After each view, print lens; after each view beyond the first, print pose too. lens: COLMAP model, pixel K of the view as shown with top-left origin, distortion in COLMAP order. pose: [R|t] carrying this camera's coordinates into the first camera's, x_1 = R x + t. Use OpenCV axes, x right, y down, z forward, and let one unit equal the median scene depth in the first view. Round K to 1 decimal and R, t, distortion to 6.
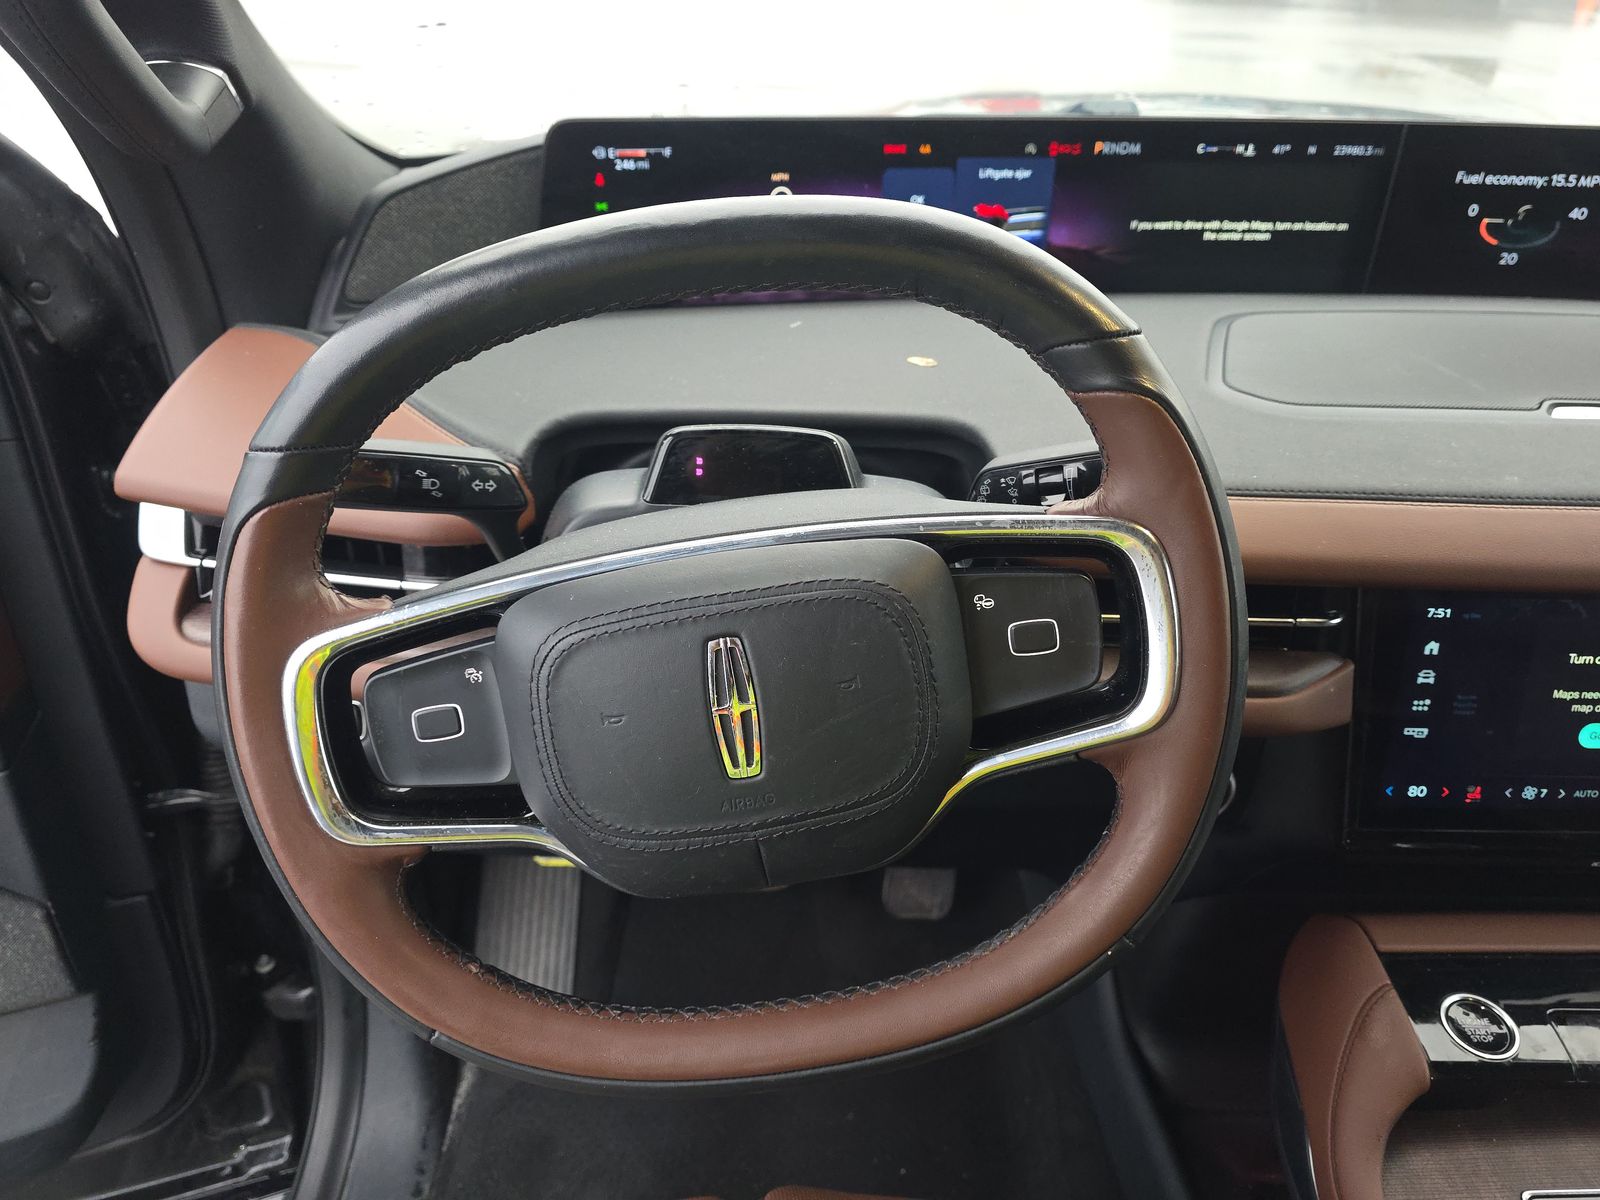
lens RADIAL K [[1146.2, 0, 810.9], [0, 1146.2, 605.1], [0, 0, 1]] dist [0.064485, -0.050136]
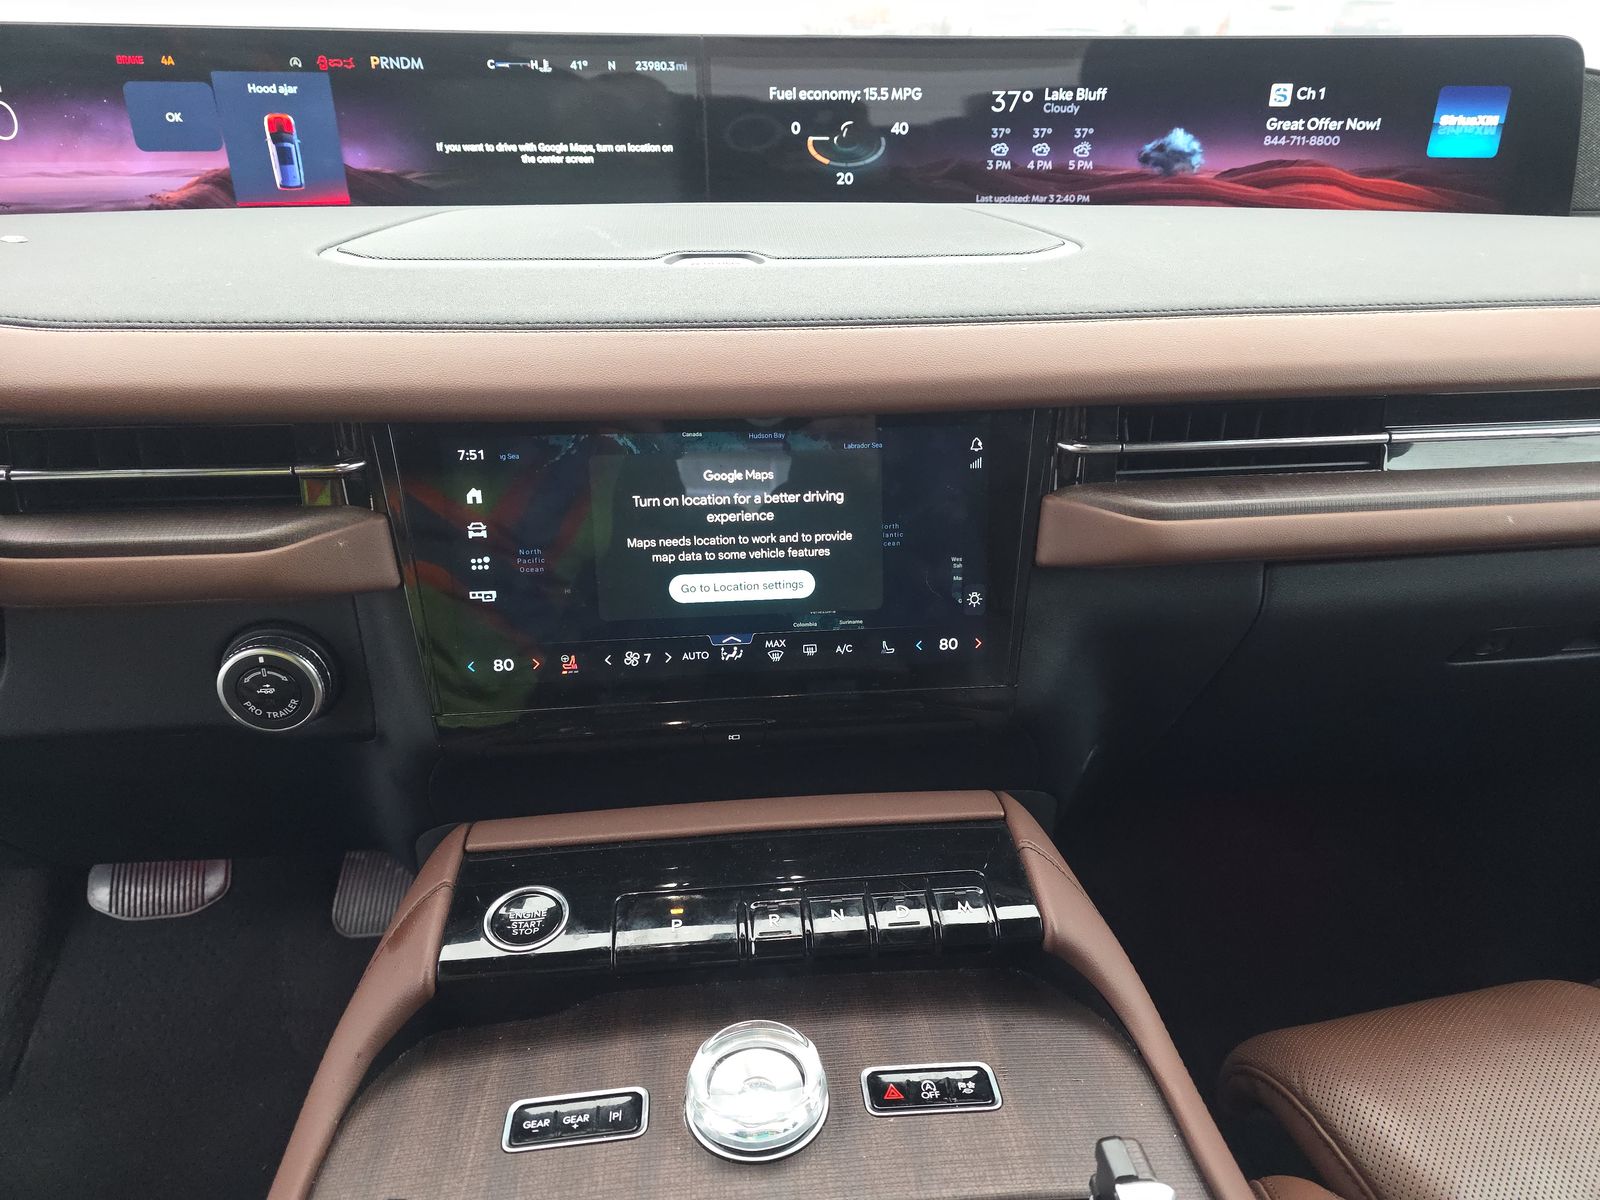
lens RADIAL K [[1146.2, 0, 810.9], [0, 1146.2, 605.1], [0, 0, 1]] dist [0.064485, -0.050136]
pose [[0.995166, -0.061716, 0.076392, 0.492091], [0.068144, 0.994081, -0.084618, 0.146009], [-0.070717, 0.089415, 0.993481, 0.071939]]
